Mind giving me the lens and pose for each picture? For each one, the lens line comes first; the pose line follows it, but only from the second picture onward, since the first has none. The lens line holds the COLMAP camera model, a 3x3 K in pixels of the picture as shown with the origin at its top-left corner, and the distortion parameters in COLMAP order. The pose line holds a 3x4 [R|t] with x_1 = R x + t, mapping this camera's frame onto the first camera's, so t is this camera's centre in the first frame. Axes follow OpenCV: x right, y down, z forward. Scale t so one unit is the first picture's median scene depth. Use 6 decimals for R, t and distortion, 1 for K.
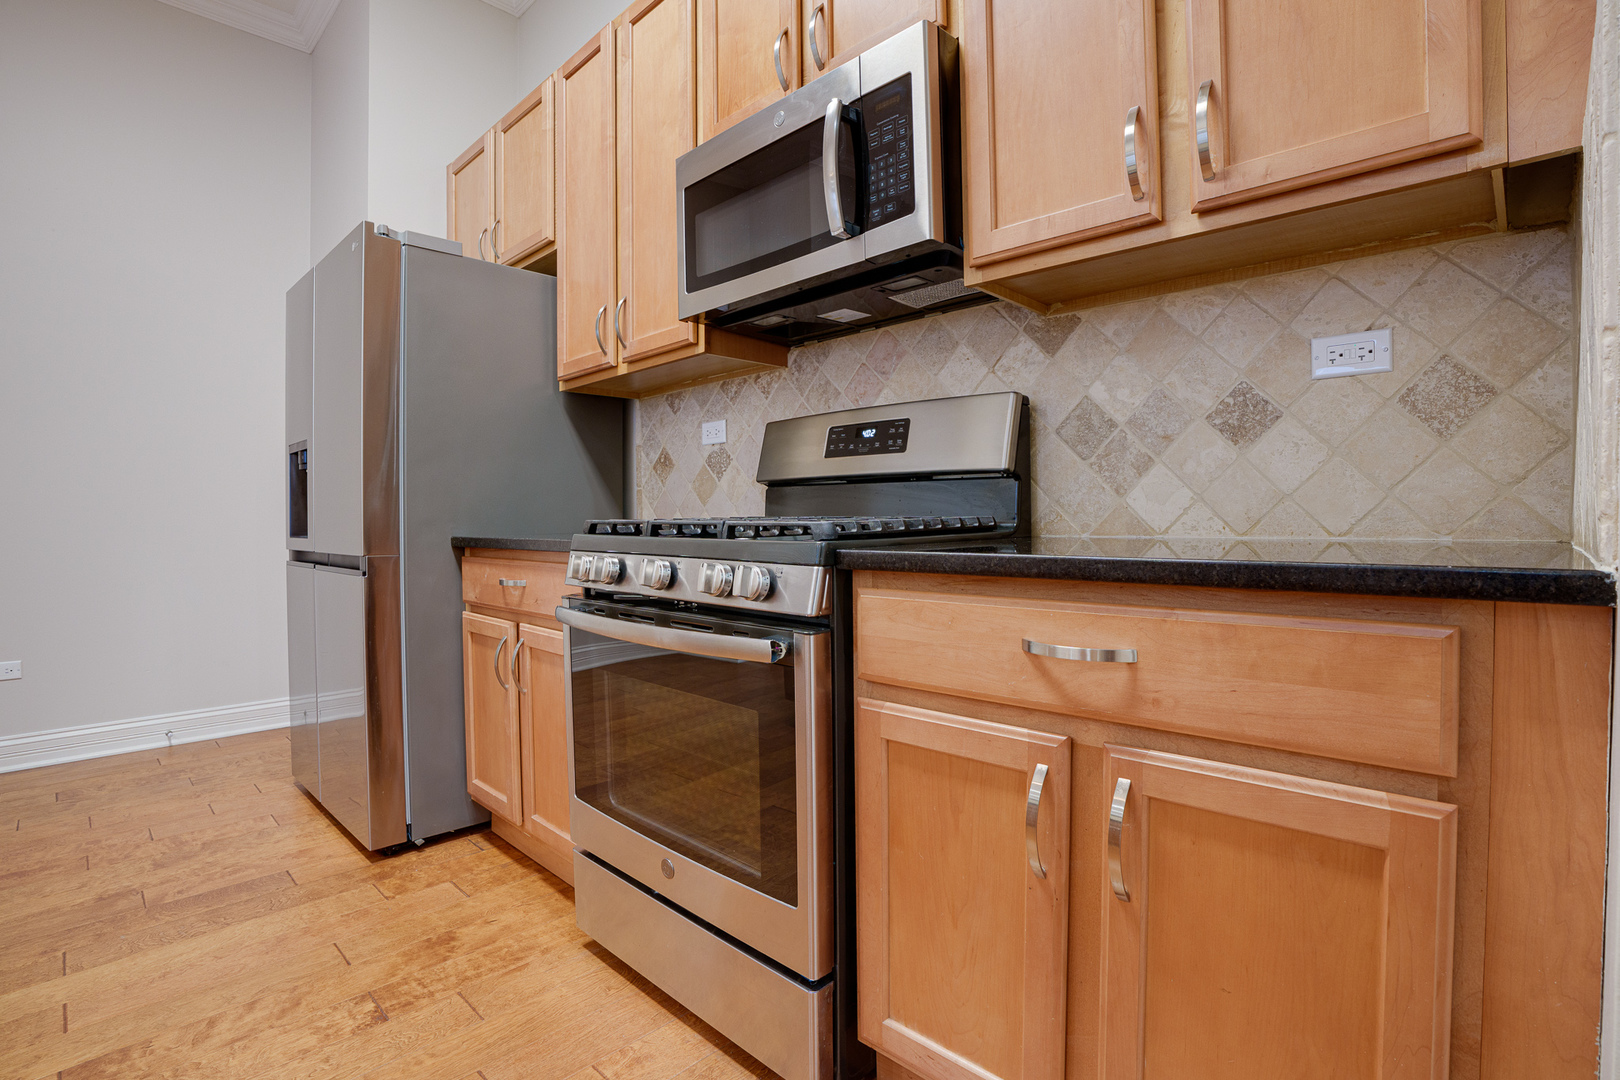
lens RADIAL K [[777.3, 0, 810.0], [0, 777.3, 540.0], [0, 0, 1]] dist [-0.076258, 0.023420]
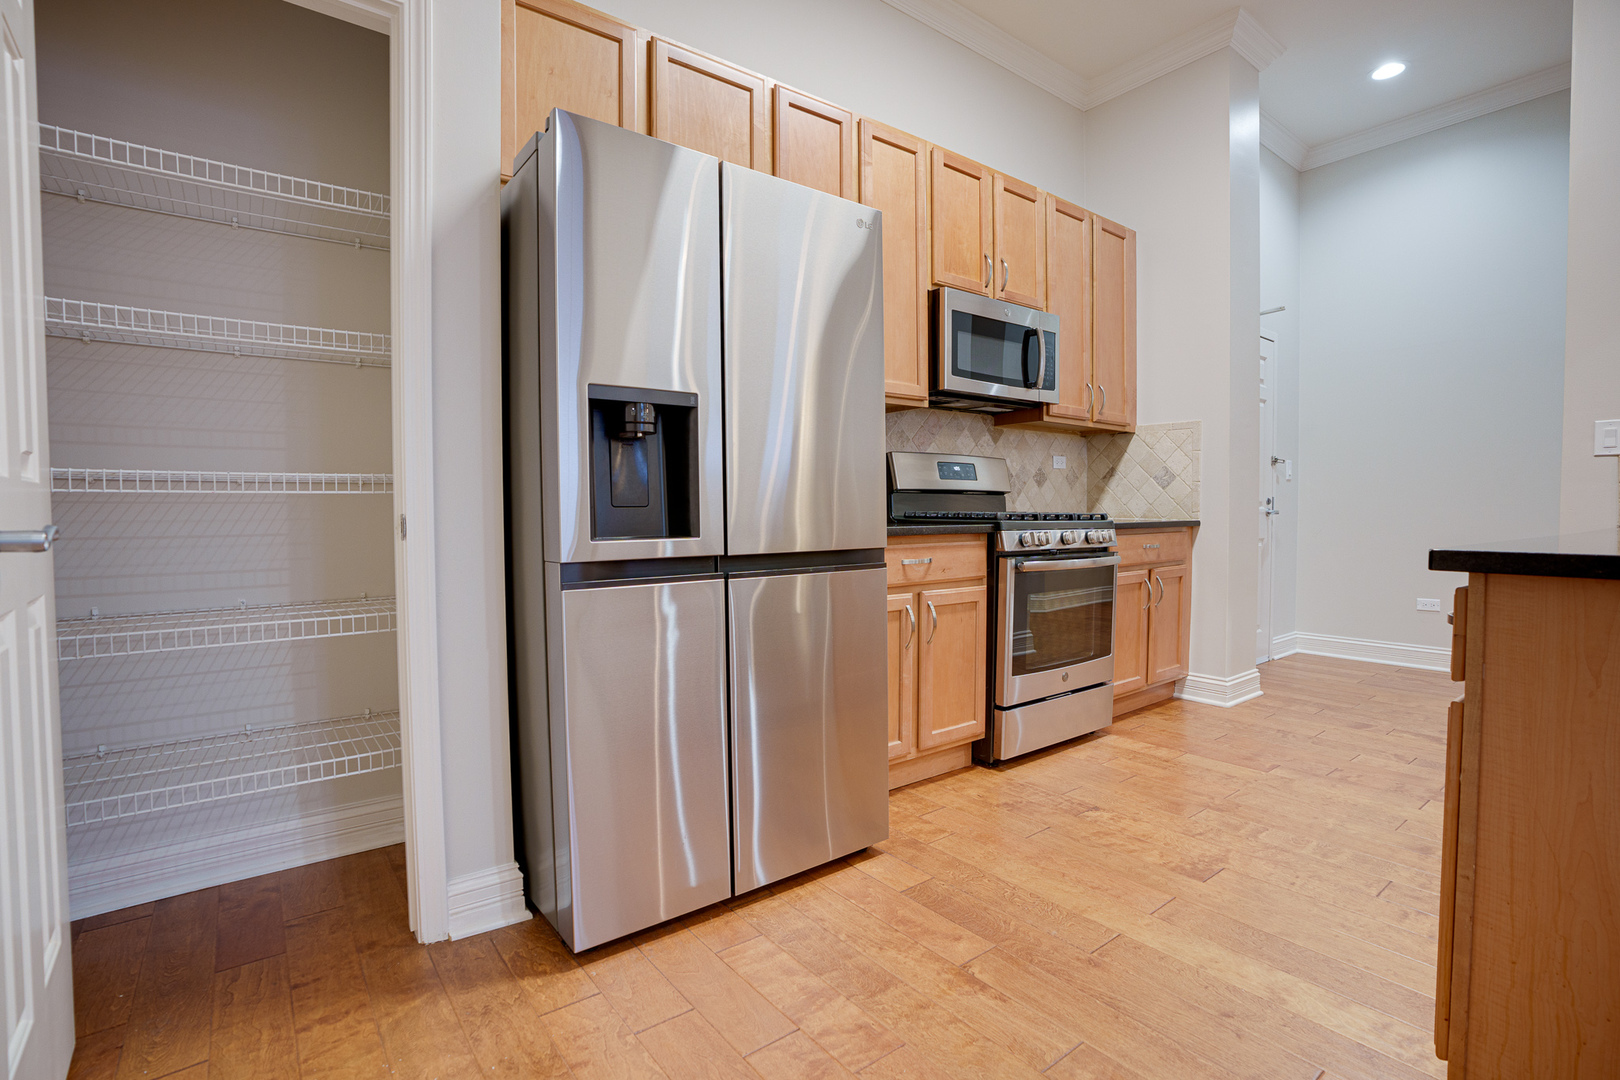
lens RADIAL K [[761.0, 0, 798.9], [0, 761.0, 545.5], [0, 0, 1]] dist [-0.079137, 0.029447]
pose [[0.147802, -0.038638, 0.988262, -1.949999], [0.035050, 0.998814, 0.033809, -0.024538], [-0.988396, 0.029642, 0.148981, 1.173729]]
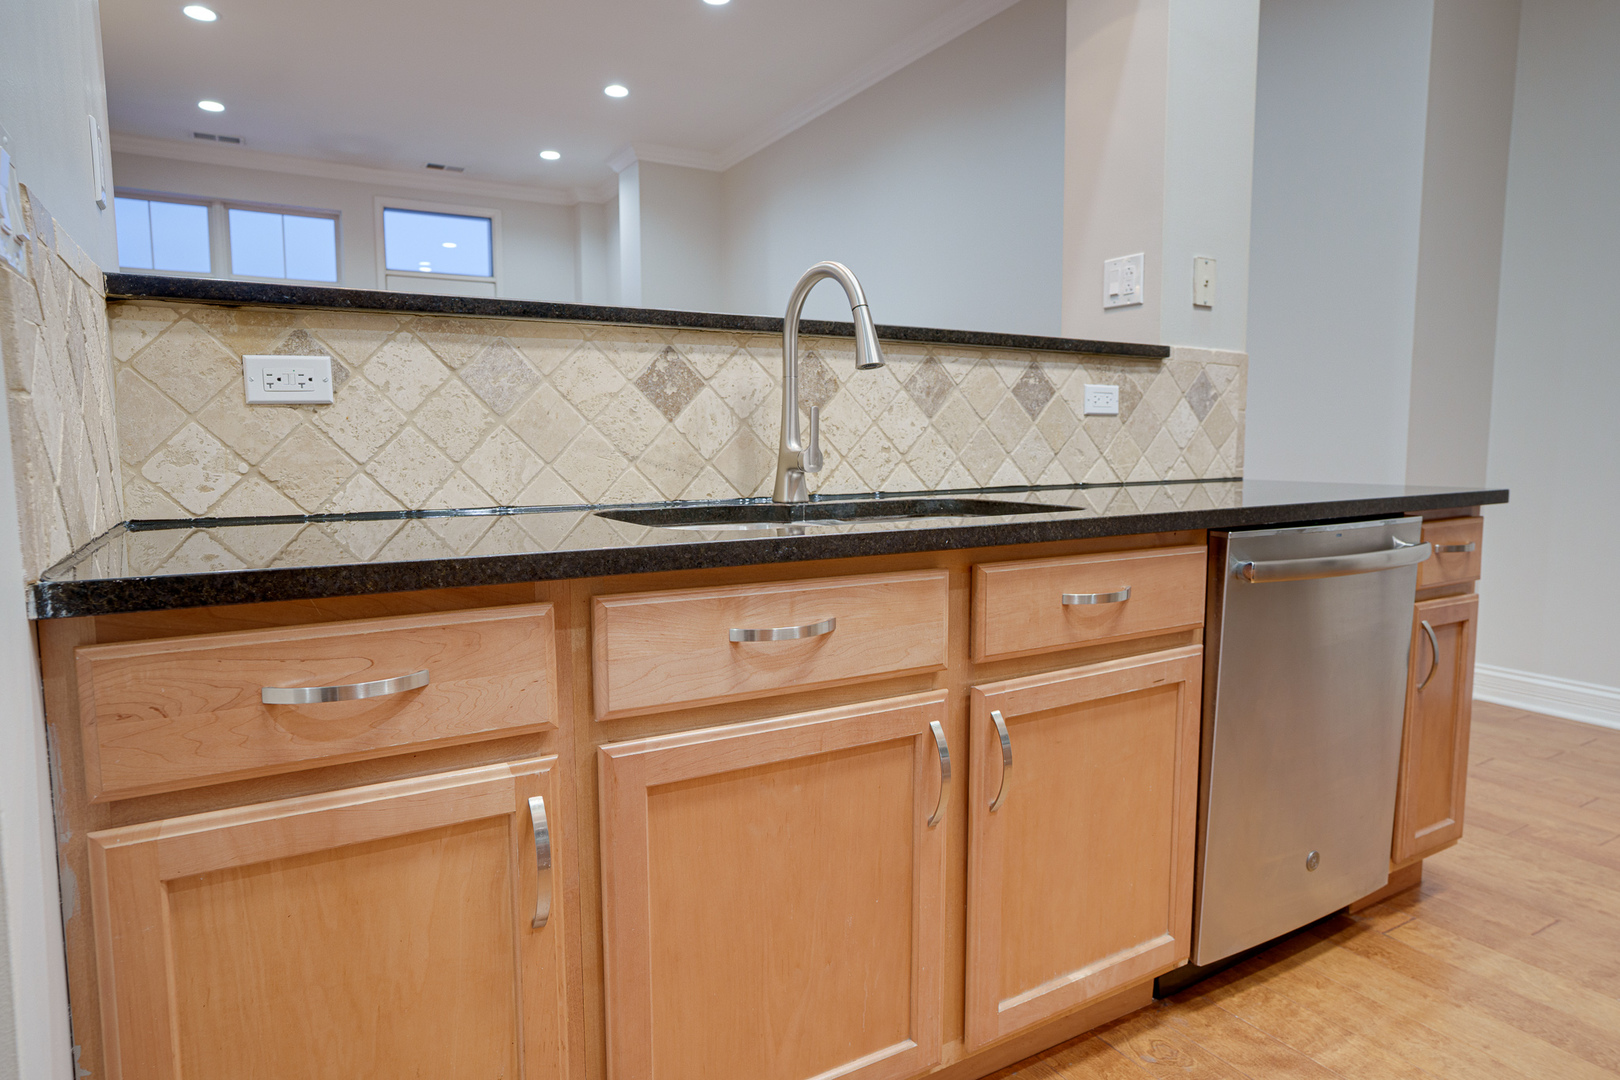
lens RADIAL K [[963.0, 0, 810.0], [0, 963.0, 540.0], [0, 0, 1]] dist [-0.045750, 0.040617]
pose [[-0.252730, 0.108603, -0.961422, 0.103034], [-0.025371, 0.992595, 0.118793, -0.037952], [0.967204, 0.054415, -0.248103, 0.189916]]
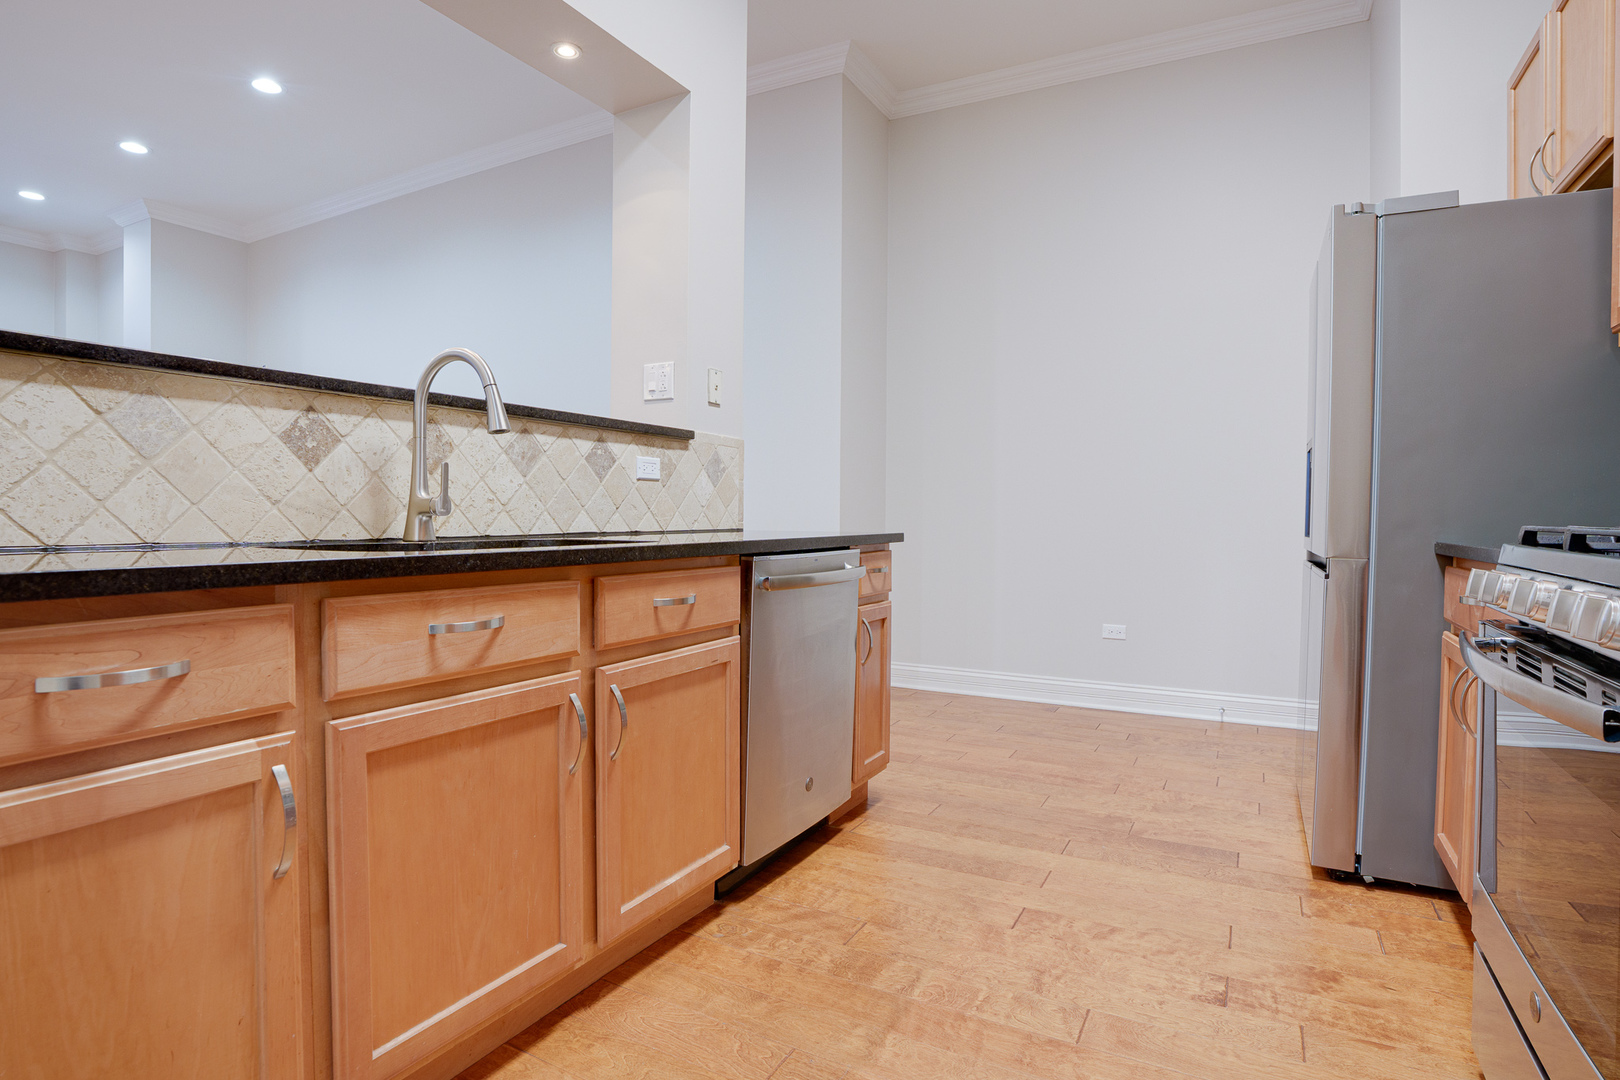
lens RADIAL K [[853.0, 0, 807.6], [0, 853.0, 537.3], [0, 0, 1]] dist [-0.078783, 0.032747]
pose [[0.277749, 0.034945, -0.960018, 0.287877], [-0.040271, 0.998883, 0.024708, -0.006842], [0.959809, 0.031798, 0.278846, 0.089376]]
